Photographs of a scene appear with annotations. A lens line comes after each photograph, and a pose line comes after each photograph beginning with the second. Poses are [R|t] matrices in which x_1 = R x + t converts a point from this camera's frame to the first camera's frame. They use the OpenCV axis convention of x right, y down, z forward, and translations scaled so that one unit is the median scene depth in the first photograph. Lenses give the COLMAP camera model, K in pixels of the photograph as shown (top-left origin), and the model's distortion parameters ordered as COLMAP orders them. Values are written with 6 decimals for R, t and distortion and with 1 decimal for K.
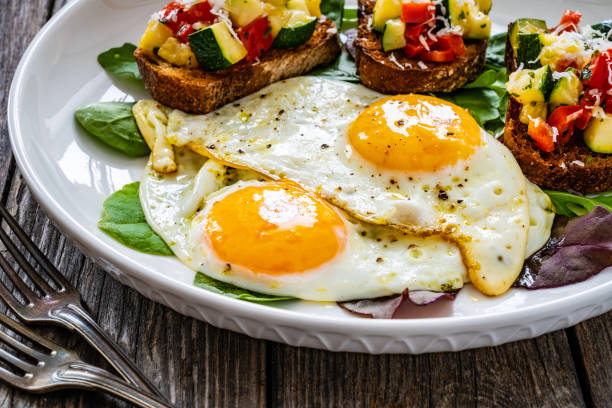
lens RADIAL K [[1414.9, 0, 306.0], [0, 1414.9, 204.0], [0, 0, 1]] dist [0.024355, 0.562126]
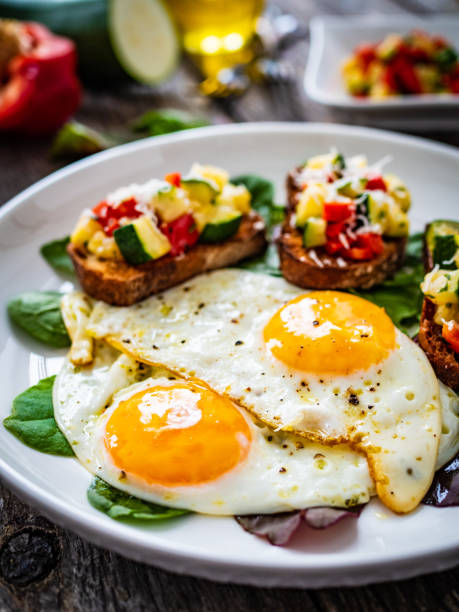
lens RADIAL K [[934.9, 0, 229.5], [0, 934.9, 306.0], [0, 0, 1]] dist [-0.203974, 0.007604]
pose [[0.996693, 0.020052, -0.078751, 0.058724], [-0.021976, 0.999479, -0.023640, -0.051813], [0.078236, 0.025292, 0.996614, 0.343160]]
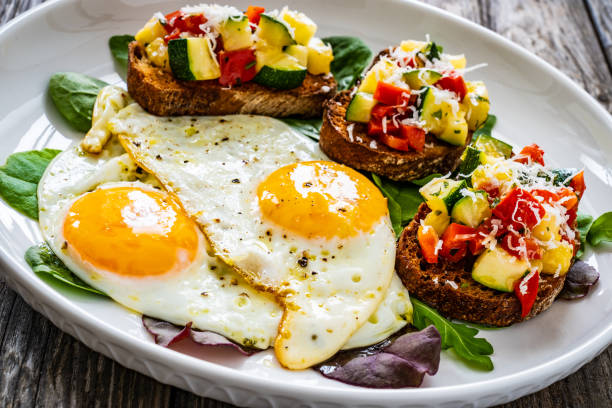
lens RADIAL K [[1414.9, 0, 306.0], [0, 1414.9, 204.0], [0, 0, 1]] dist [0.024355, 0.562126]
pose [[0.902339, 0.347085, -0.255571, 0.327713], [-0.361639, 0.932256, -0.010754, -0.033089], [0.234525, 0.102128, 0.966731, 0.031717]]
